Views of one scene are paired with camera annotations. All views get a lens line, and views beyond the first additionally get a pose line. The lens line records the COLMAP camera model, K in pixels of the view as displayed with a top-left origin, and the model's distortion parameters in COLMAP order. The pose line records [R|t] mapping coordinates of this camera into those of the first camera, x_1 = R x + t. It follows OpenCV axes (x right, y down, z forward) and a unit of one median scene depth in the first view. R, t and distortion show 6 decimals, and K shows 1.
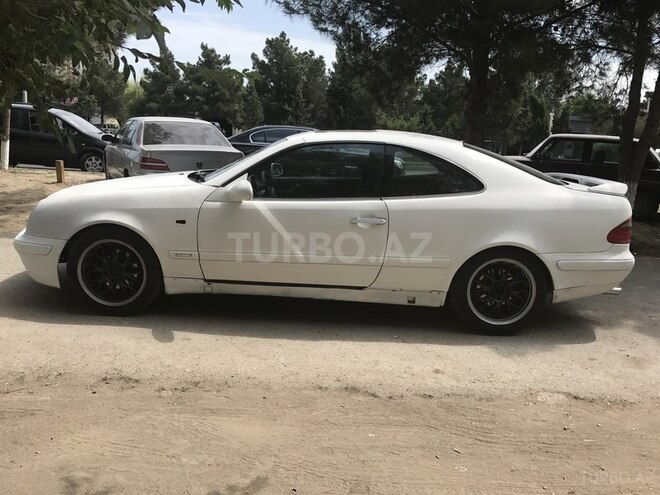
lens RADIAL K [[538.2, 0, 331.7], [0, 538.2, 245.4], [0, 0, 1]] dist [0.001867, 0.003141]
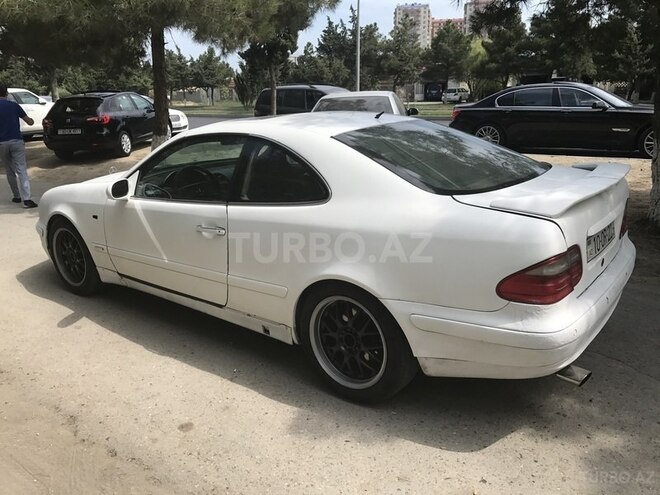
lens RADIAL K [[538.2, 0, 328.8], [0, 538.2, 249.0], [0, 0, 1]] dist [0.001867, 0.003141]
pose [[0.790742, 0.098356, -0.604197, 0.719109], [-0.051123, 0.994170, 0.094933, -0.103991], [0.610012, -0.044179, 0.791160, 0.433228]]
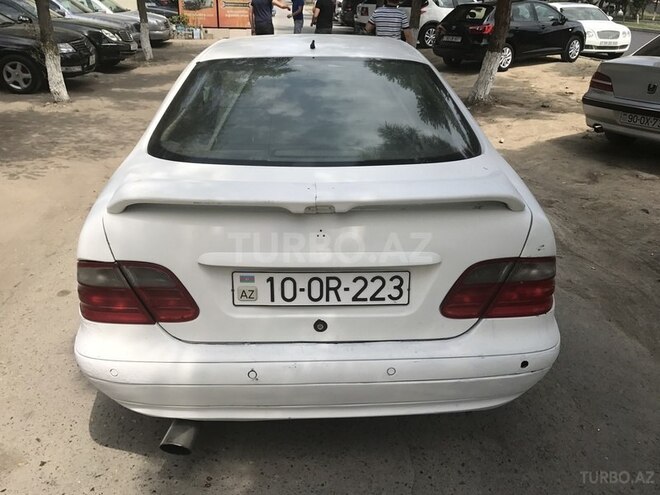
lens RADIAL K [[538.2, 0, 331.9], [0, 538.2, 248.2], [0, 0, 1]] dist [0.001867, 0.003141]
pose [[0.058857, 0.368506, -0.927760, 0.952479], [-0.210457, 0.913064, 0.349318, -0.244980], [0.975830, 0.174694, 0.131295, 1.150642]]
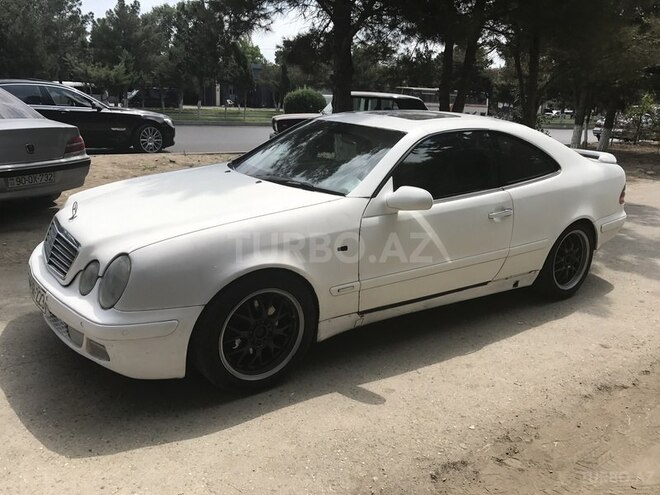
lens RADIAL K [[538.2, 0, 326.7], [0, 538.2, 244.6], [0, 0, 1]] dist [0.001867, 0.003141]
pose [[0.819014, -0.168436, 0.548493, -0.711526], [0.114767, 0.984714, 0.131023, -0.151346], [-0.562178, -0.044361, 0.825826, 0.367958]]
